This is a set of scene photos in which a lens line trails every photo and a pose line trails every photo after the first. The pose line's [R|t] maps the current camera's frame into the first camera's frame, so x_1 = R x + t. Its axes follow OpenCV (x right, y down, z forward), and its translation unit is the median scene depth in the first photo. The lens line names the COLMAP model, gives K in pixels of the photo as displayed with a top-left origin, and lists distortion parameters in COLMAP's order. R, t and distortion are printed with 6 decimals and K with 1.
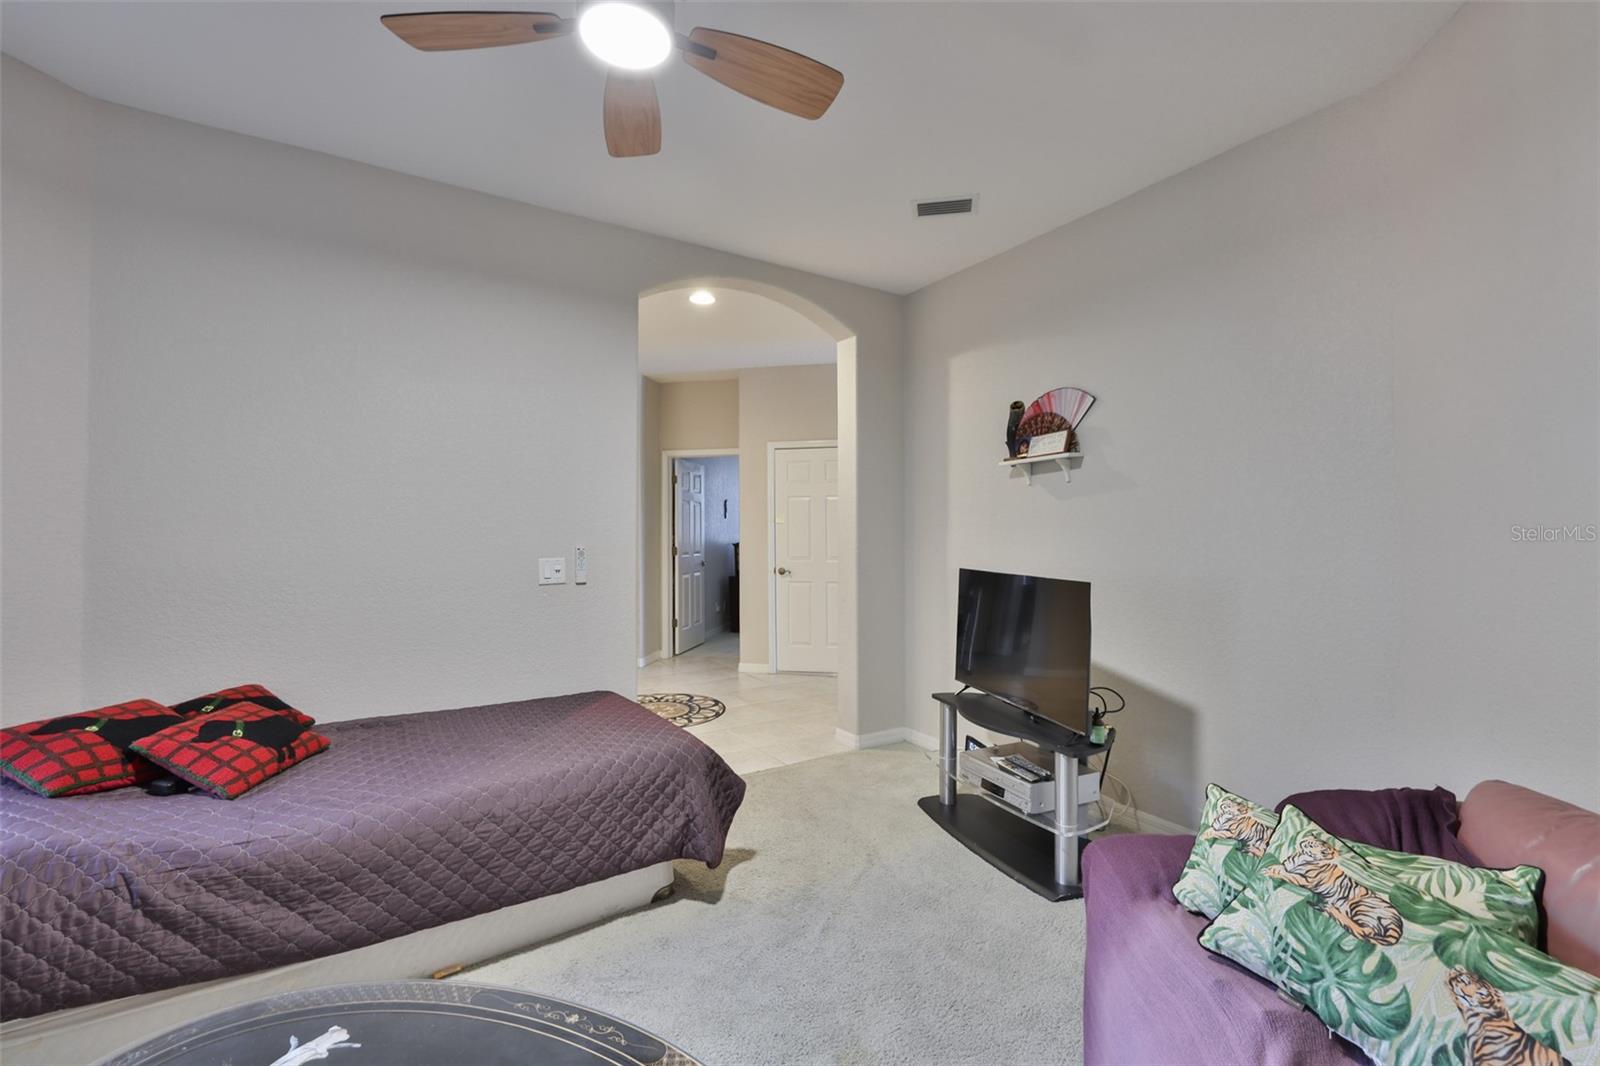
lens RADIAL K [[682.9, 0, 800.0], [0, 682.9, 532.9], [0, 0, 1]] dist [-0.000876, 0.000297]
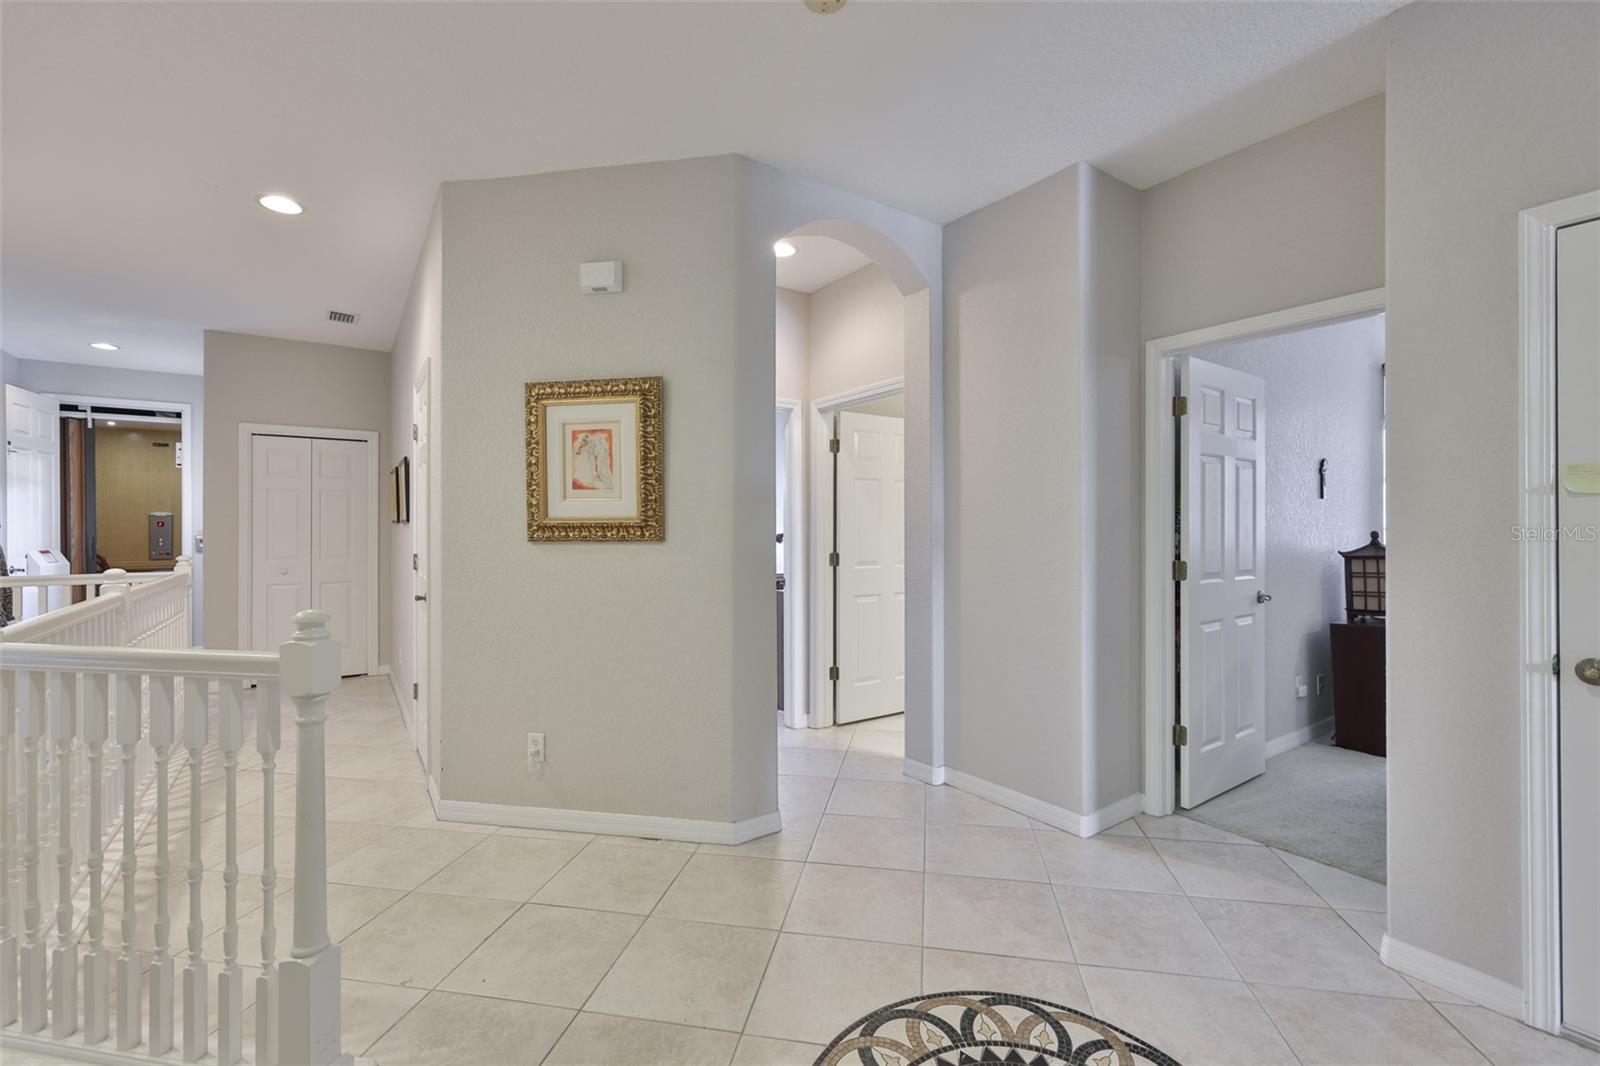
lens RADIAL K [[682.9, 0, 806.9], [0, 682.9, 530.6], [0, 0, 1]] dist [-0.000876, 0.000297]
pose [[0.734699, 0.004174, -0.678380, -0.062720], [-0.001787, 0.999990, 0.004218, -0.000420], [0.678391, -0.001887, 0.734699, 0.514056]]
